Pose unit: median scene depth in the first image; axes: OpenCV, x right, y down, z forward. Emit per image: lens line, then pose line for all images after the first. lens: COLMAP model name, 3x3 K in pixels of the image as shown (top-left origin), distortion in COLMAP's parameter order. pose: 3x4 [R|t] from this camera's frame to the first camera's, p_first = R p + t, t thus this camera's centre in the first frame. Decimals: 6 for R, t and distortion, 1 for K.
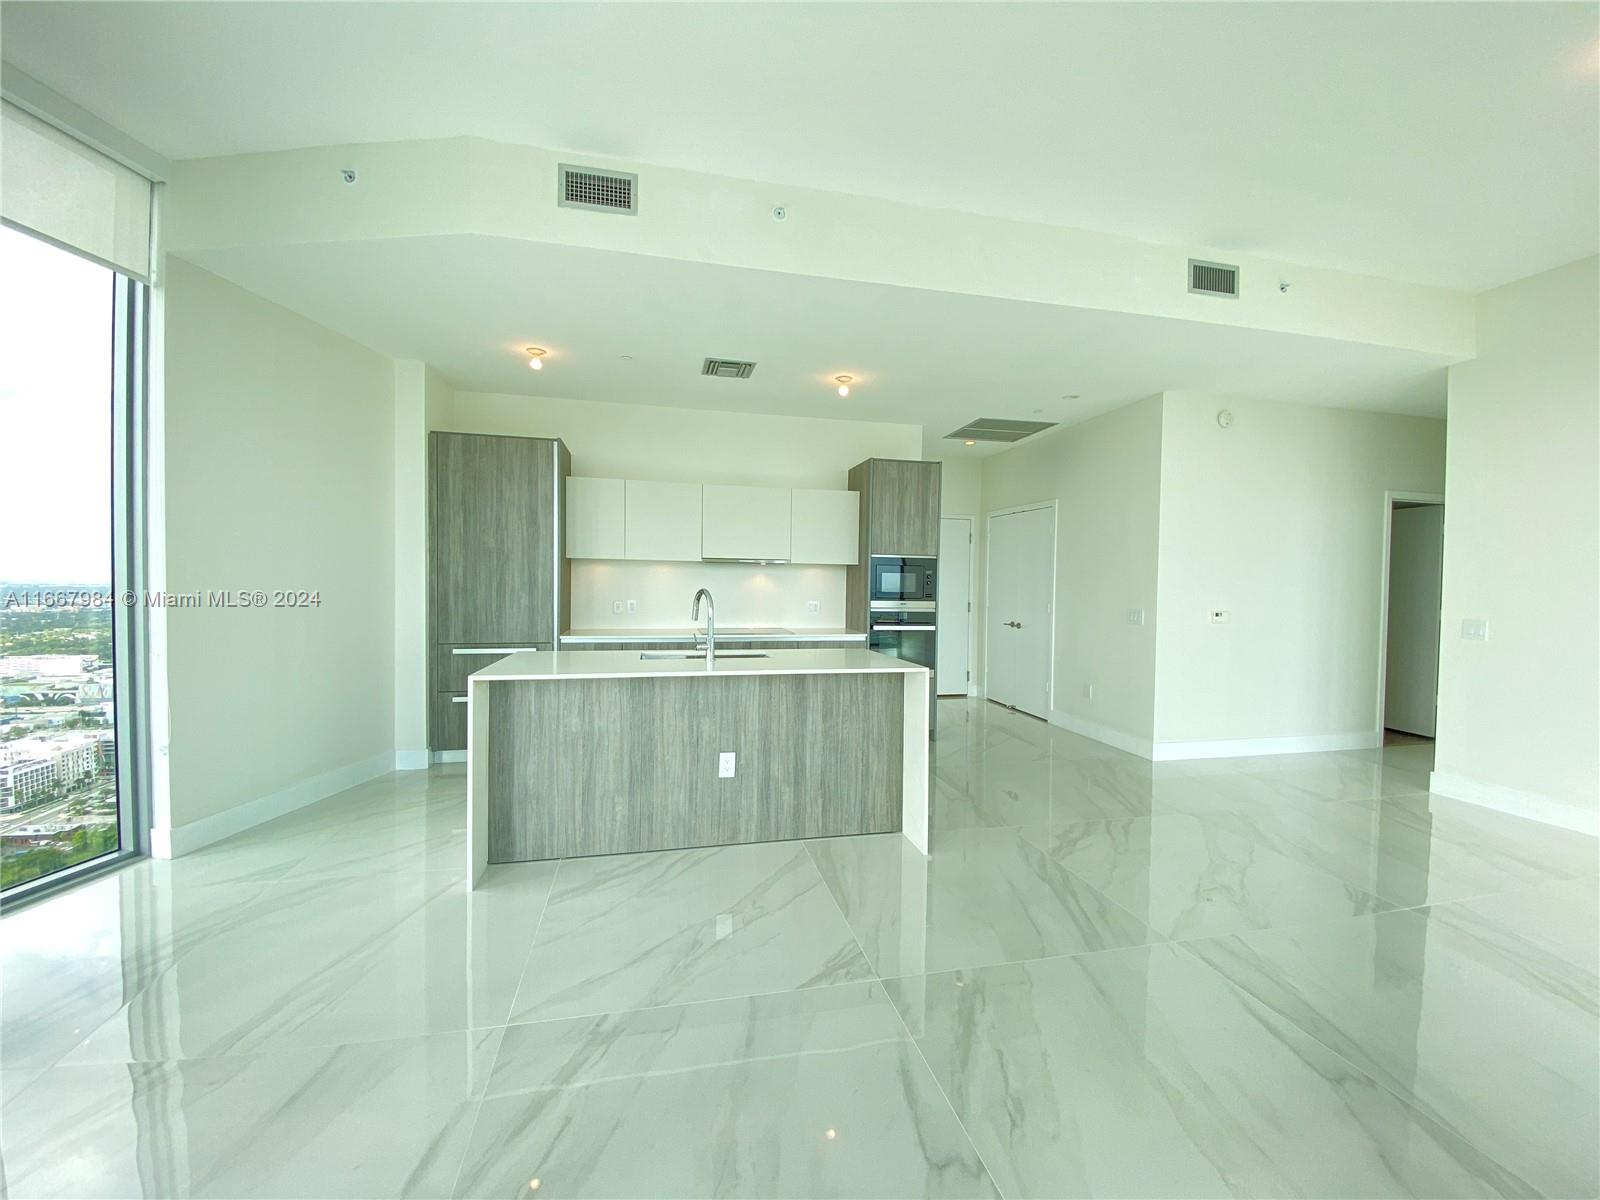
lens RADIAL K [[646.3, 0, 799.4], [0, 646.3, 593.9], [0, 0, 1]] dist [0.007500, -0.013450]
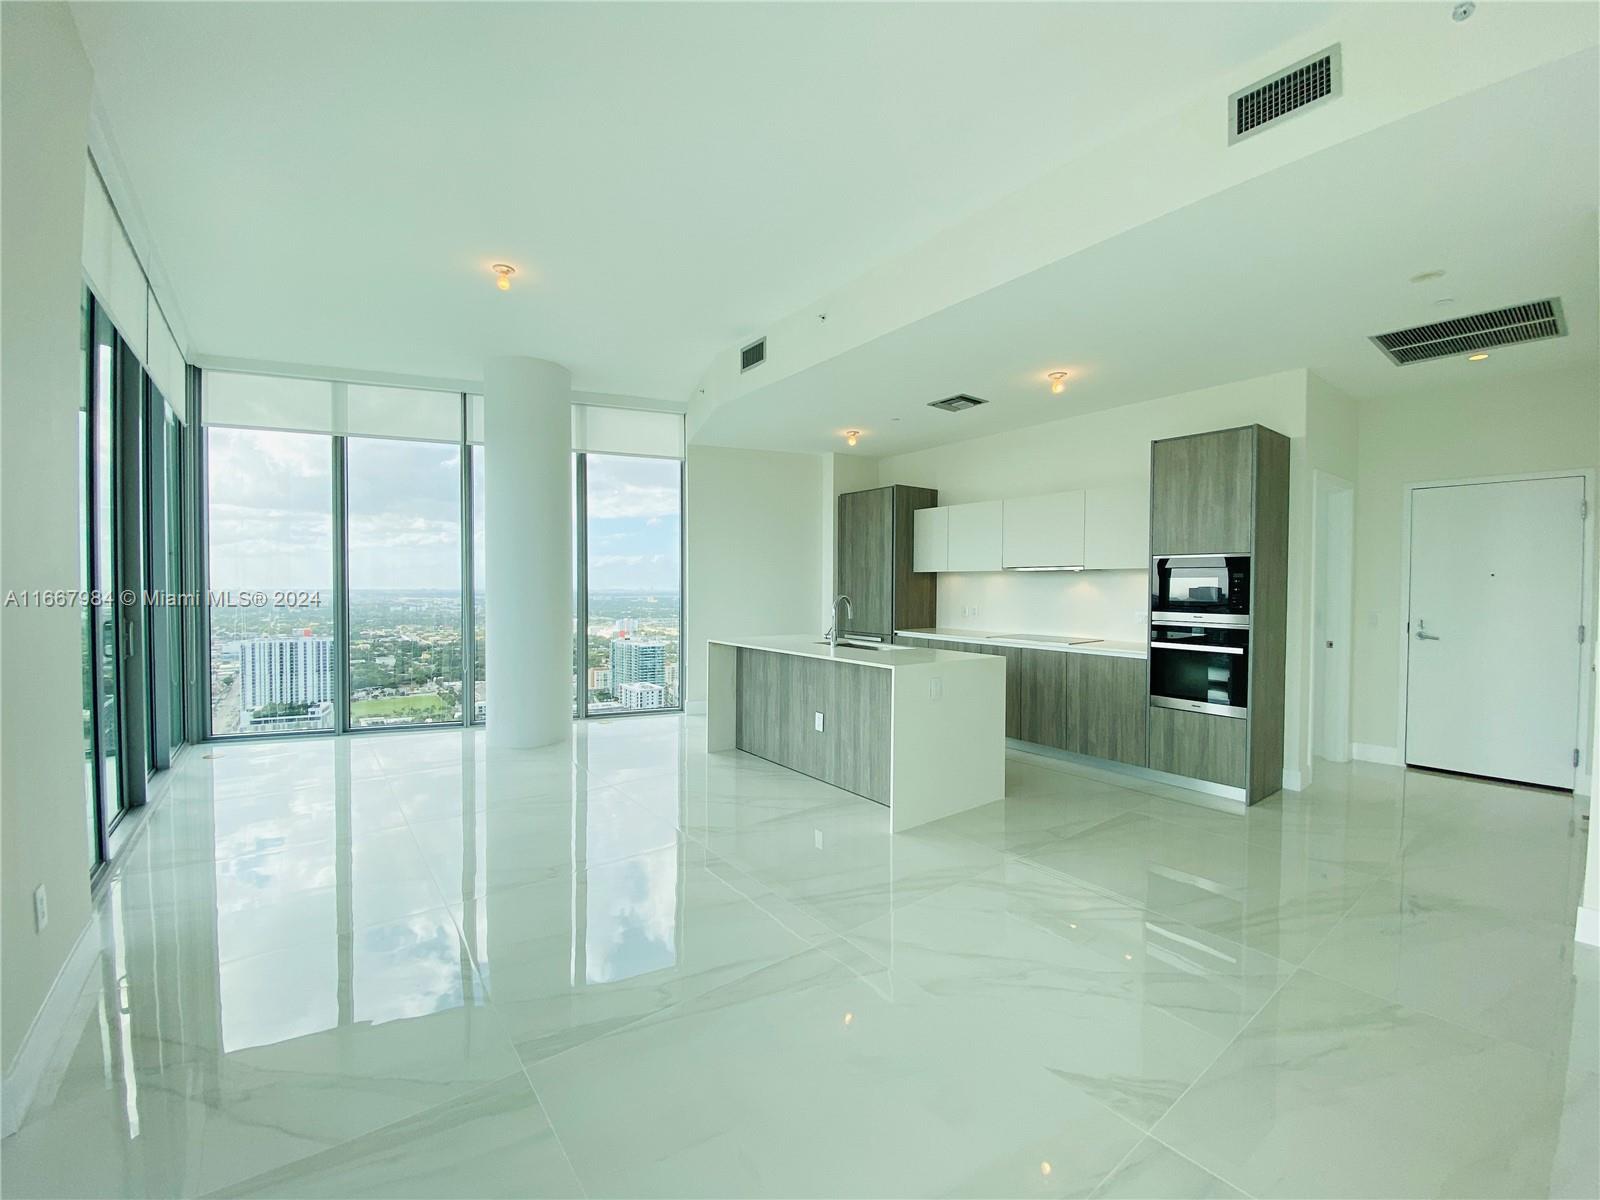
lens RADIAL K [[646.3, 0, 787.0], [0, 646.3, 598.4], [0, 0, 1]] dist [0.007500, -0.013450]
pose [[0.401952, 0.007564, -0.915629, 1.050157], [-0.013925, 0.999901, 0.002148, -0.002884], [0.915555, 0.011887, 0.402017, 0.346169]]
